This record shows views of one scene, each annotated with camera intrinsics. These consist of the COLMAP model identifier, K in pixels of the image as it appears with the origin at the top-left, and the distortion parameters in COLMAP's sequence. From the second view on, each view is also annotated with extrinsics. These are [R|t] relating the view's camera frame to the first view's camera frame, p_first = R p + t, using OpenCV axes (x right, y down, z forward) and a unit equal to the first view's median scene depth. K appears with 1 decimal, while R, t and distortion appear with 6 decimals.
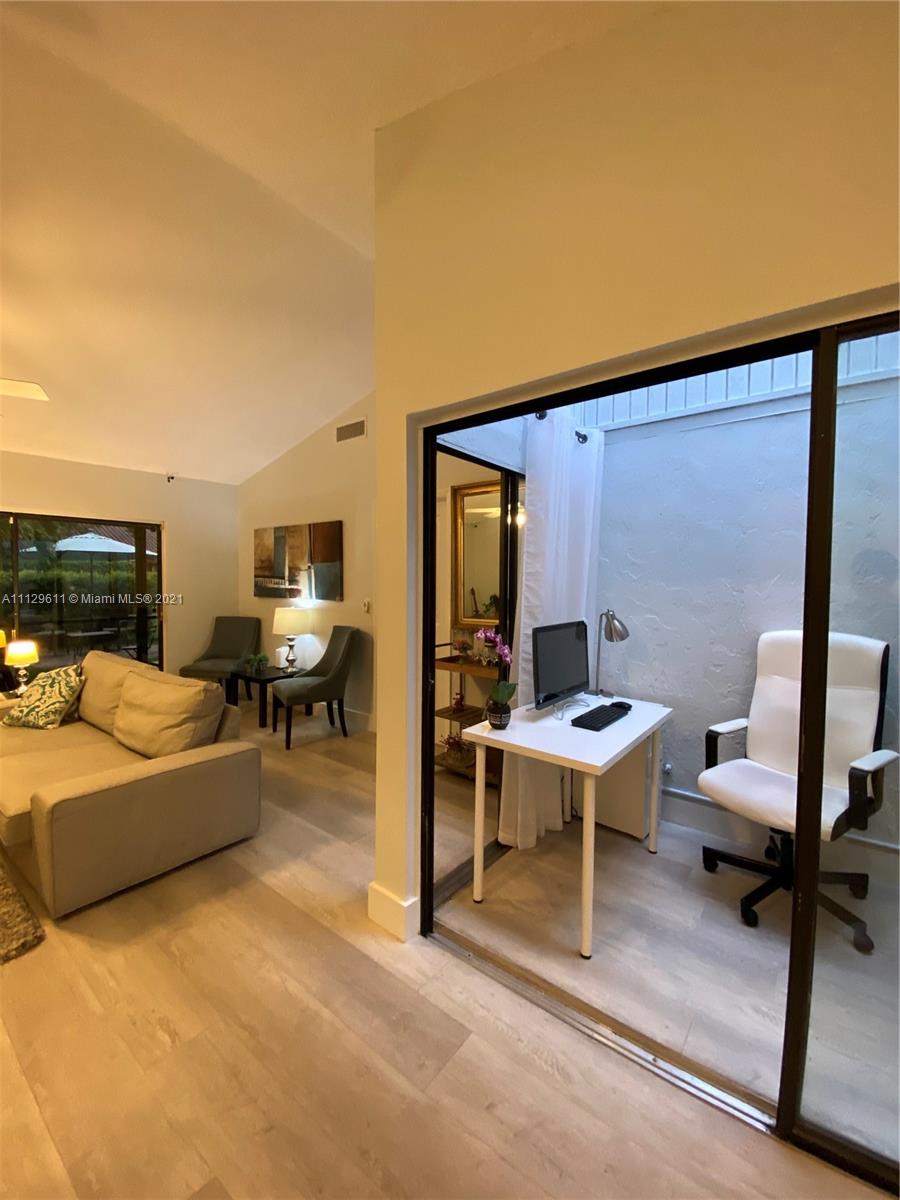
lens RADIAL K [[480.6, 0, 453.4], [0, 480.6, 600.3], [0, 0, 1]] dist [0.008426, -0.014665]
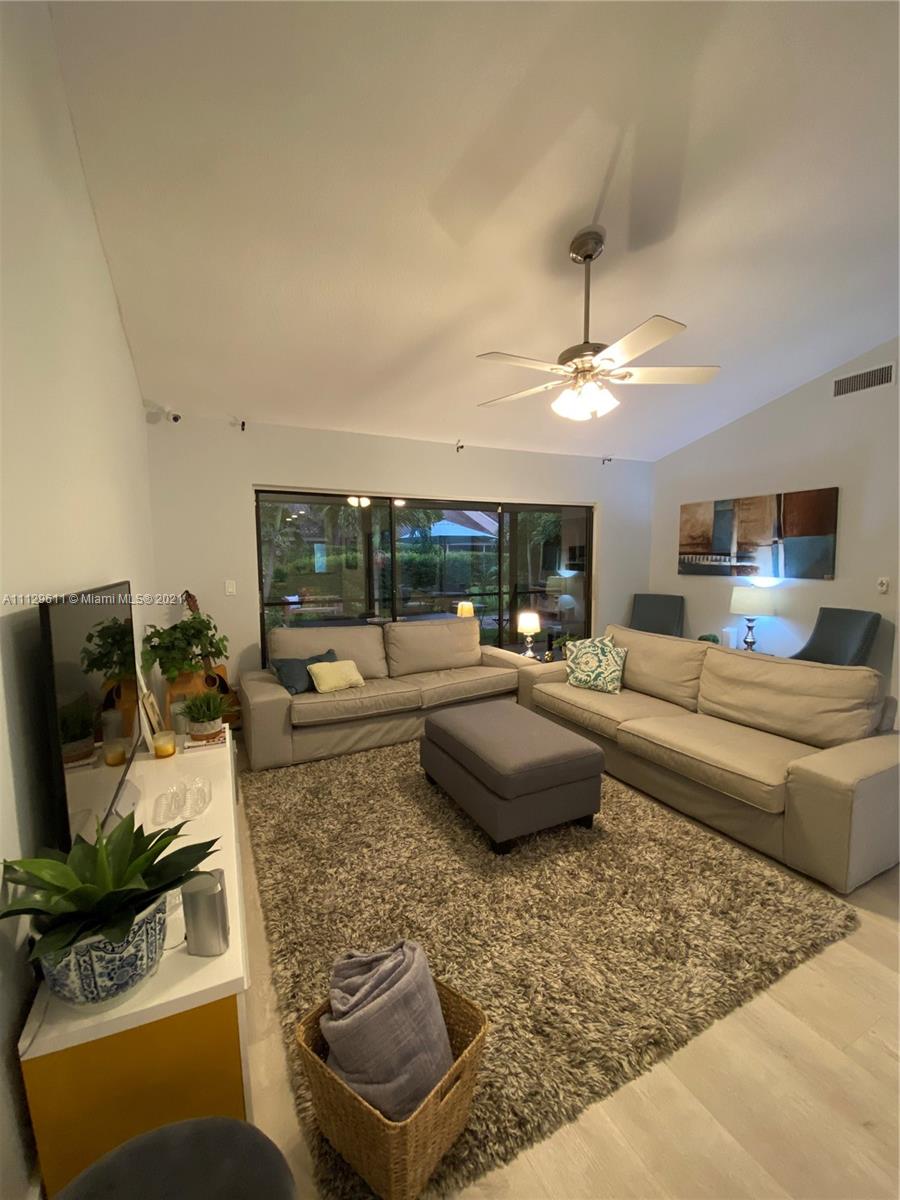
lens RADIAL K [[480.6, 0, 446.5], [0, 480.6, 593.1], [0, 0, 1]] dist [0.008426, -0.014665]
pose [[0.895538, 0.020774, -0.444500, -0.452400], [-0.007414, 0.999468, 0.031775, 0.003504], [0.444924, -0.025160, 0.895215, -0.097069]]
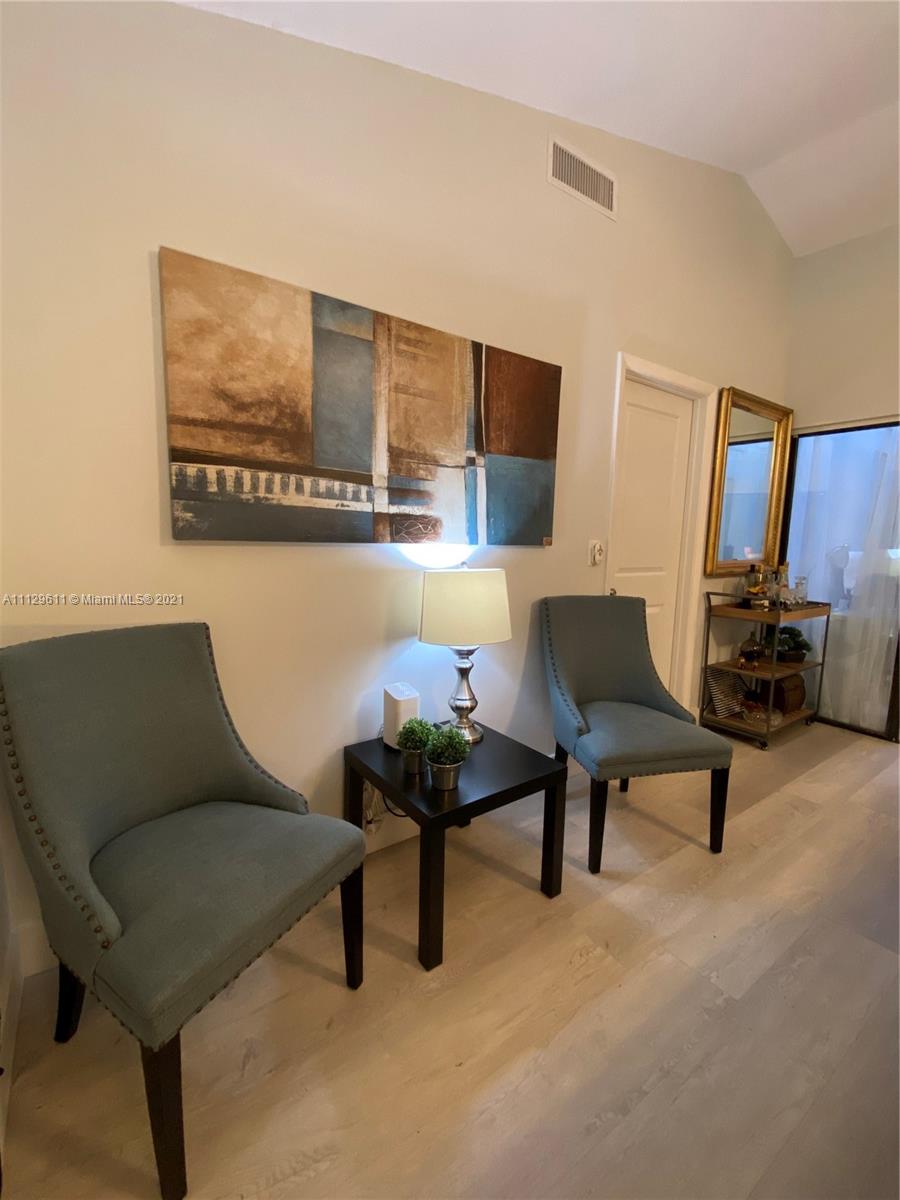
lens RADIAL K [[480.6, 0, 459.7], [0, 480.6, 606.1], [0, 0, 1]] dist [0.008426, -0.014665]
pose [[0.306761, -0.134832, 0.942188, -0.686350], [0.015595, 0.990494, 0.136667, -0.005817], [-0.951659, -0.027231, 0.305947, 0.889441]]
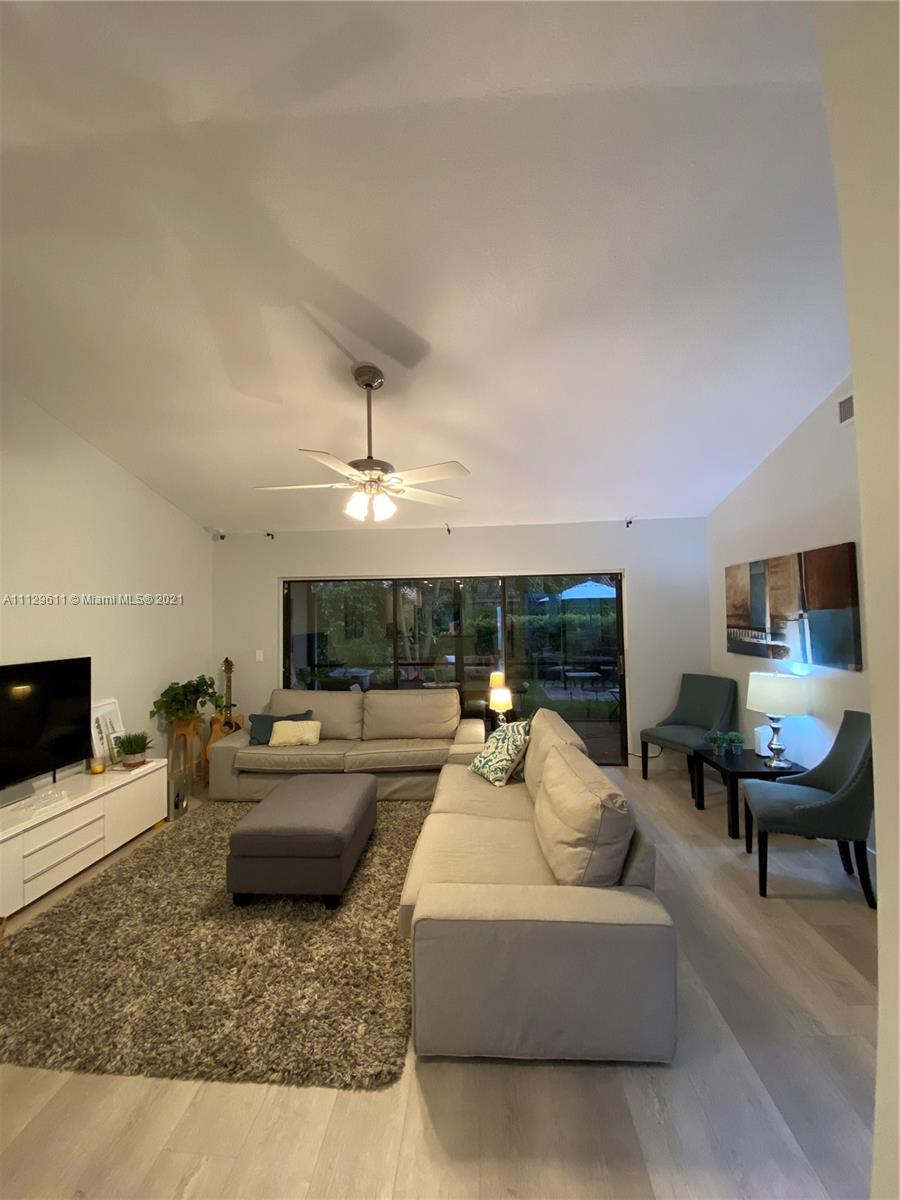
lens RADIAL K [[480.6, 0, 457.2], [0, 480.6, 592.7], [0, 0, 1]] dist [0.008426, -0.014665]
pose [[0.569716, -0.054961, -0.820002, -0.015351], [-0.017277, 0.996740, -0.078811, -0.039348], [0.821660, 0.059067, 0.566909, 0.206866]]
